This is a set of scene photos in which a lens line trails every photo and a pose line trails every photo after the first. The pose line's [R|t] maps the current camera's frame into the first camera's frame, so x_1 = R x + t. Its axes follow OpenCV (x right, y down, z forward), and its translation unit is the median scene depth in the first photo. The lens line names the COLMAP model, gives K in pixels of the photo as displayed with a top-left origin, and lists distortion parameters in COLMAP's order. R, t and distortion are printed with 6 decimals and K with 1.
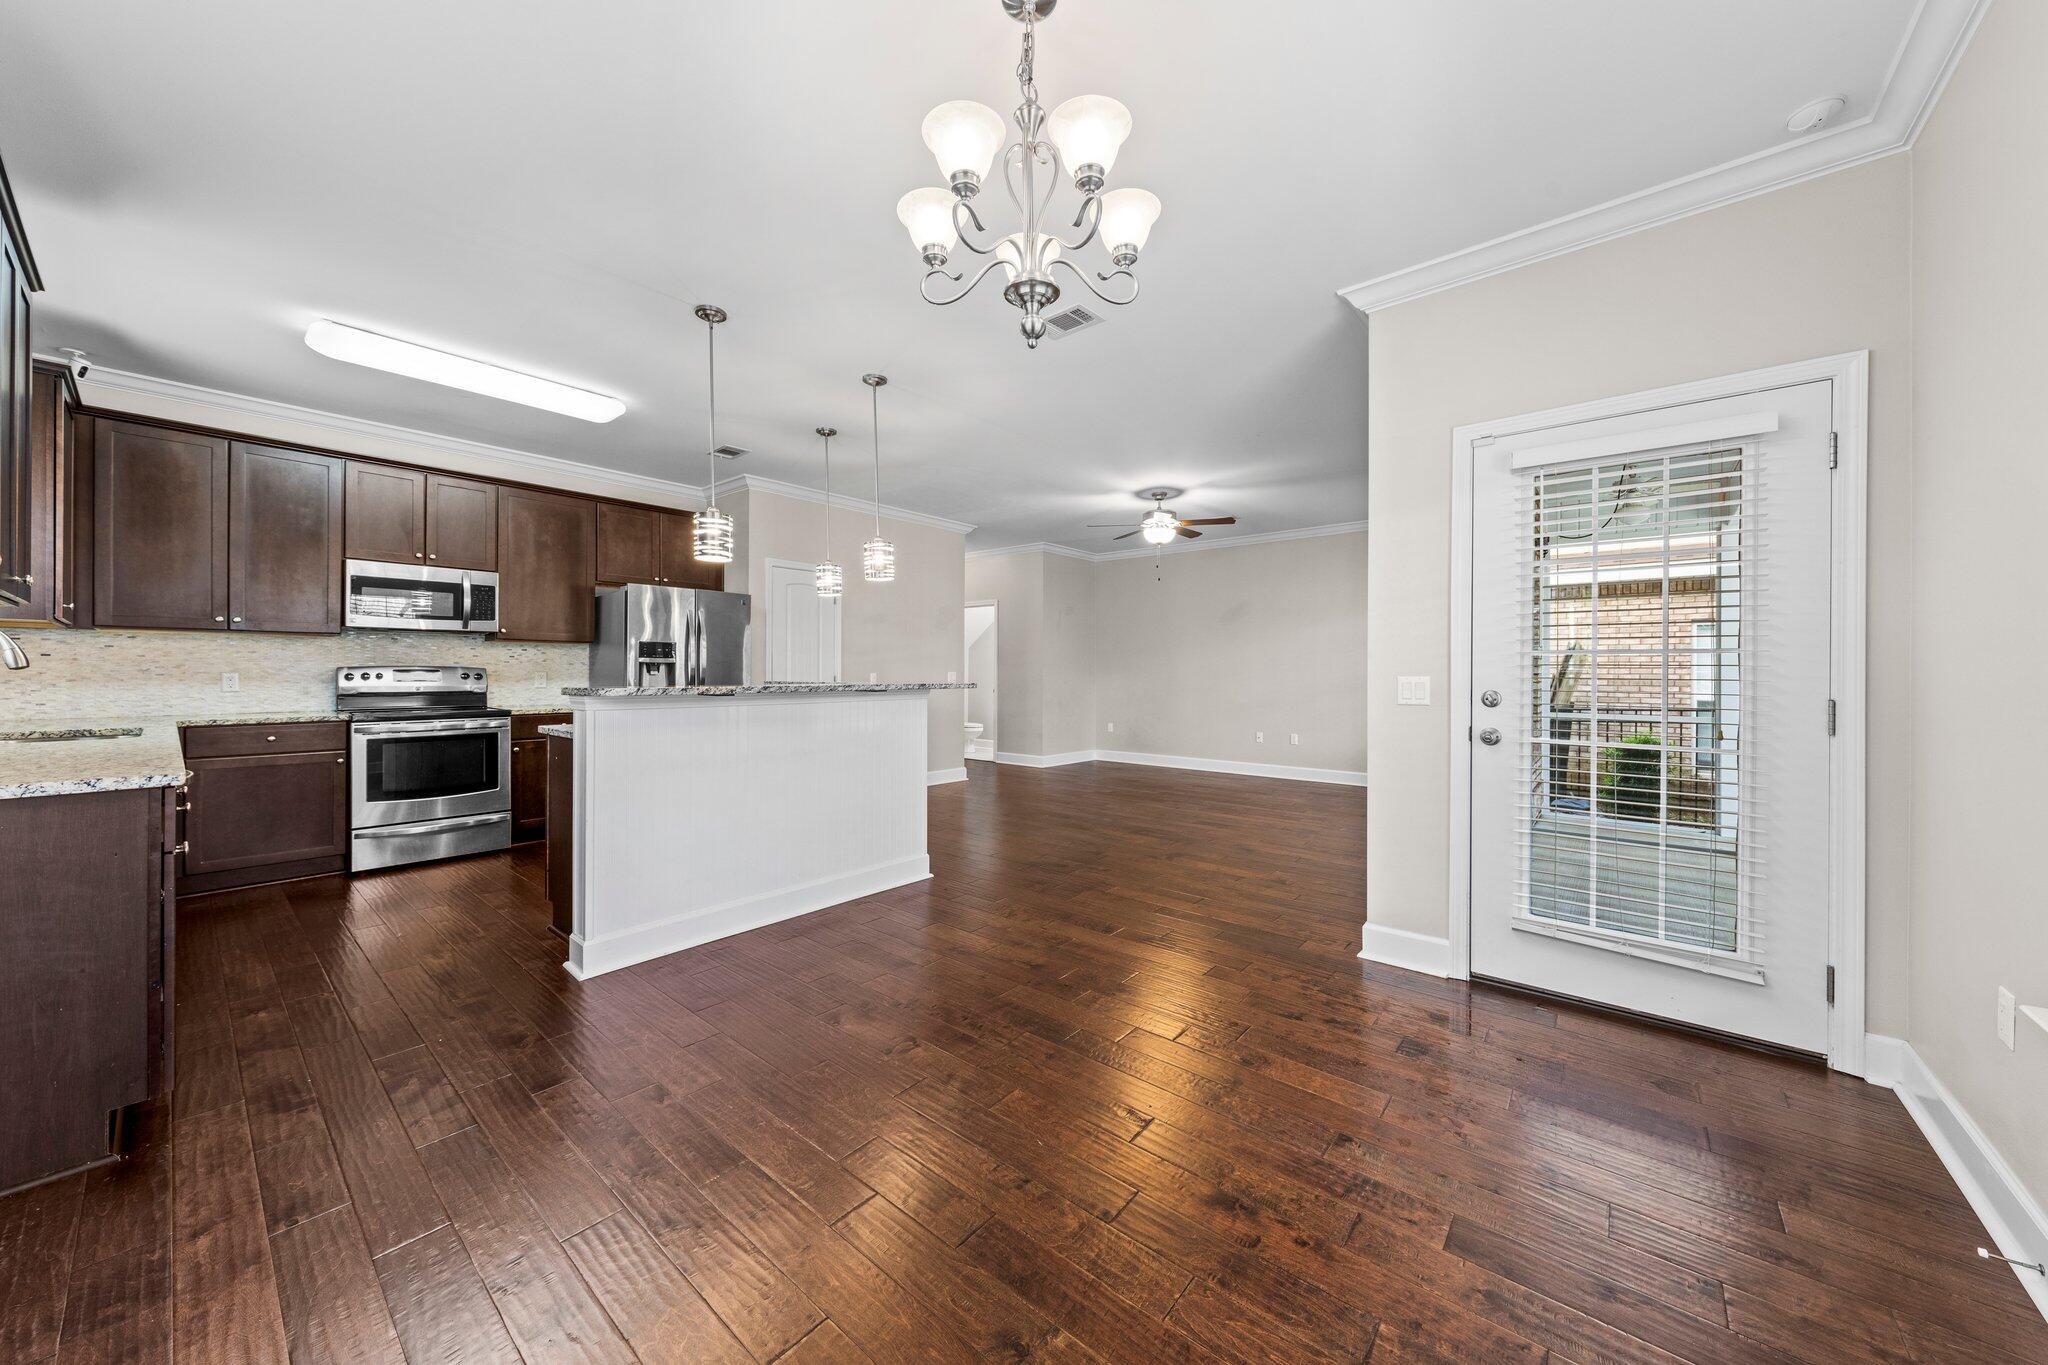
lens RADIAL K [[718.4, 0, 1035.1], [0, 718.4, 671.3], [0, 0, 1]] dist [-0.001518, -0.000161]
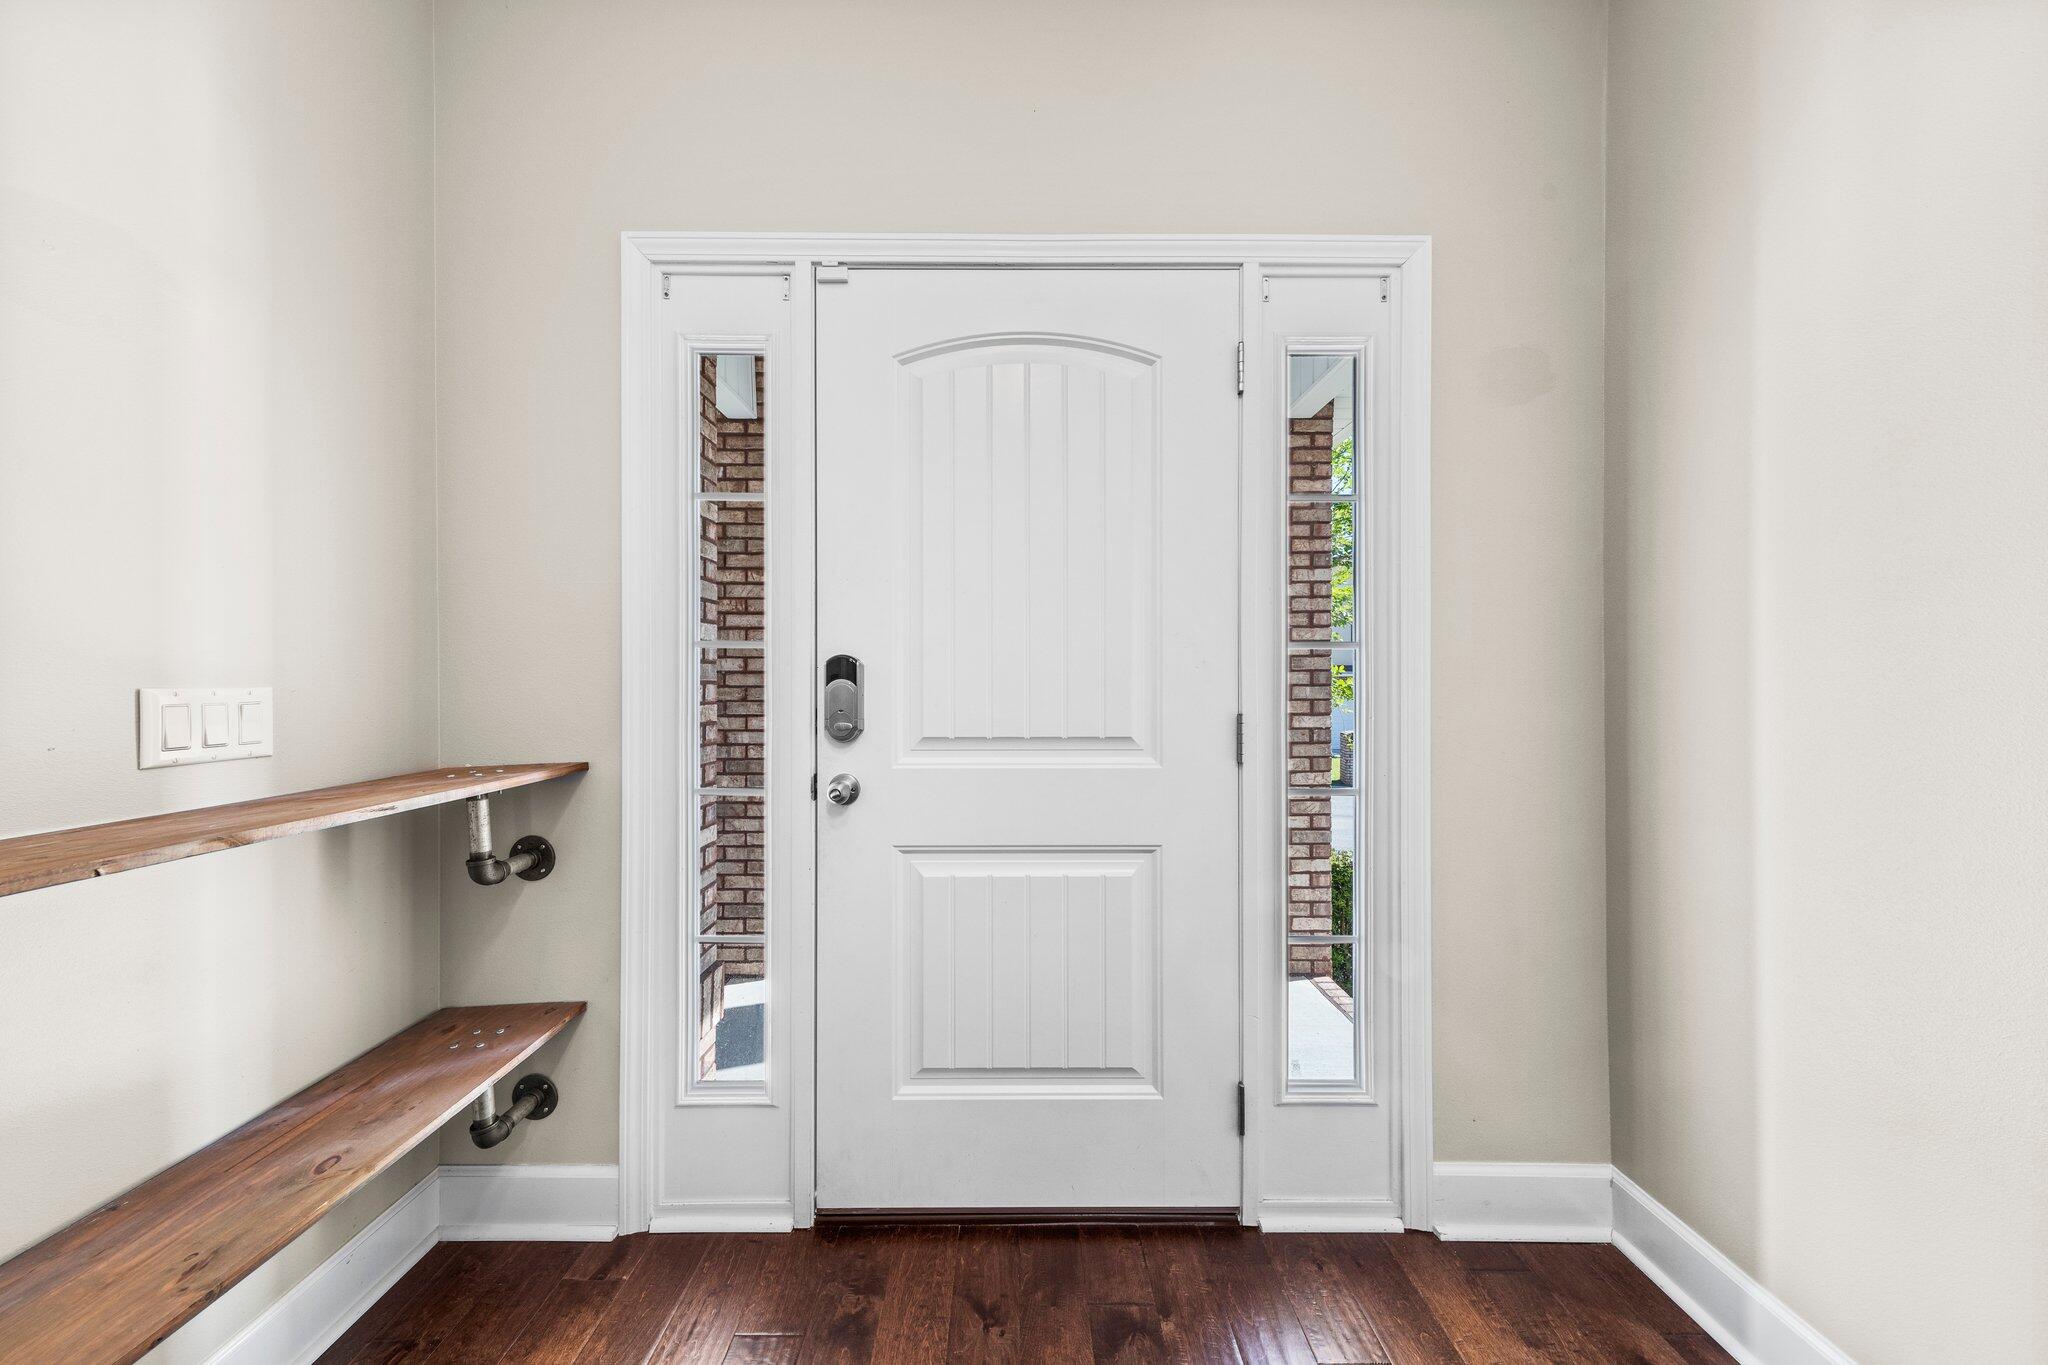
lens RADIAL K [[646.9, 0, 1022.7], [0, 646.9, 680.3], [0, 0, 1]] dist [0.000575, -0.000073]
pose [[0.765312, -0.003991, 0.643647, 0.218538], [-0.000277, 0.999979, 0.006530, 0.000253], [-0.643659, -0.005176, 0.765295, 0.276579]]
